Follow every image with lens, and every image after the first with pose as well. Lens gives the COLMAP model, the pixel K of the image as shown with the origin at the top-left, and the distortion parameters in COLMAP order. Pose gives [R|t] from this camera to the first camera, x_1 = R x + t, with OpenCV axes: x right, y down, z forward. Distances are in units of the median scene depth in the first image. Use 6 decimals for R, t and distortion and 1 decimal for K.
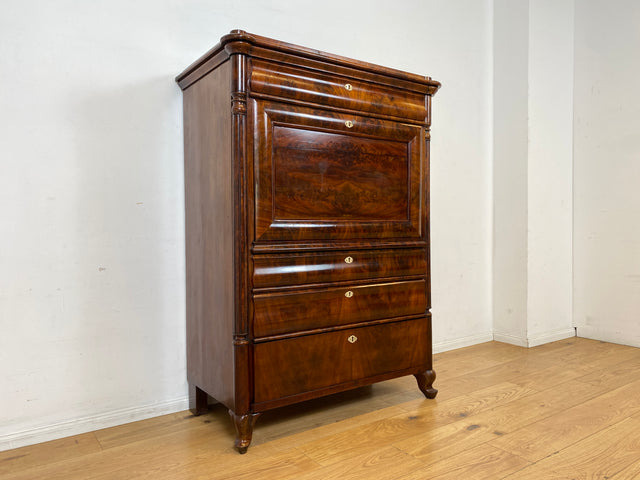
lens RADIAL K [[490.9, 0, 319.3], [0, 490.9, 238.0], [0, 0, 1]] dist [0.022880, -0.011243]
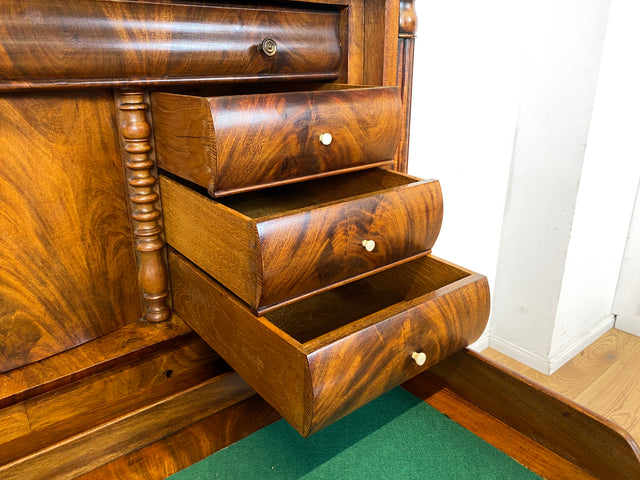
lens RADIAL K [[495.7, 0, 320.0], [0, 495.7, 240.0], [0, 0, 1]] dist [0.003106, 0.000277]
pose [[0.997626, -0.019738, 0.065979, 0.173902], [-0.002497, 0.947051, 0.321074, -0.209800], [-0.068823, -0.320477, 0.944753, 0.818218]]
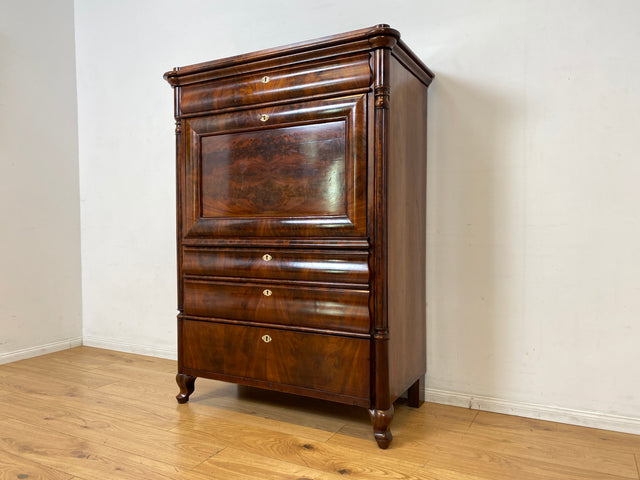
lens RADIAL K [[489.1, 0, 318.8], [0, 489.1, 246.2], [0, 0, 1]] dist [0.045522, -0.052219]
pose [[0.454494, 0.038006, -0.889939, 0.988924], [-0.014809, 0.999274, 0.035112, -0.014101], [0.890627, -0.002779, 0.454726, 0.657113]]
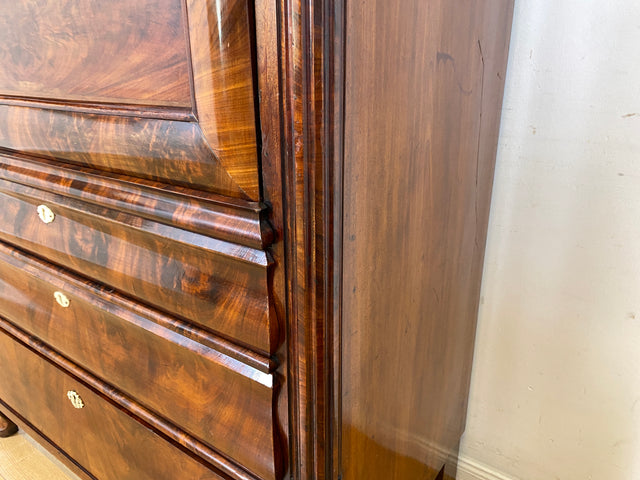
lens RADIAL K [[493.2, 0, 318.9], [0, 493.2, 236.4], [0, 0, 1]] dist [0.007159, -0.003645]
pose [[0.330948, 0.324162, -0.886223, 0.465178], [-0.011891, 0.940503, 0.339576, -0.067317], [0.943574, -0.101844, 0.315113, 1.090458]]
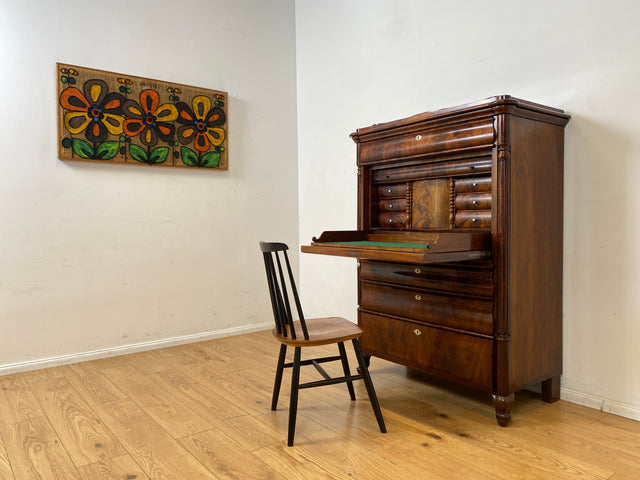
lens RADIAL K [[486.6, 0, 319.4], [0, 486.6, 235.5], [0, 0, 1]] dist [0.007433, -0.001680]
pose [[0.047738, 0.036753, -0.998184, 1.345032], [-0.010880, 0.999283, 0.036273, -0.093759], [0.998801, 0.009128, 0.048104, 0.685728]]
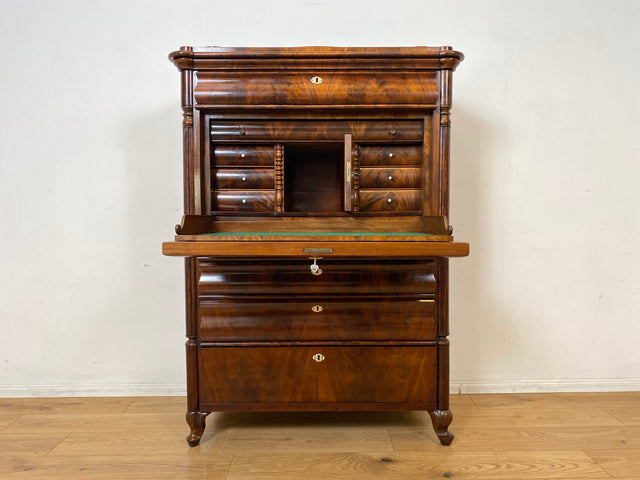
lens RADIAL K [[487.7, 0, 327.5], [0, 487.7, 245.8], [0, 0, 1]] dist [0.011747, -0.001632]
pose [[0.825161, 0.036524, -0.563716, 0.594698], [-0.012430, 0.998840, 0.046521, -0.046360], [0.564761, -0.031380, 0.824658, 0.267679]]
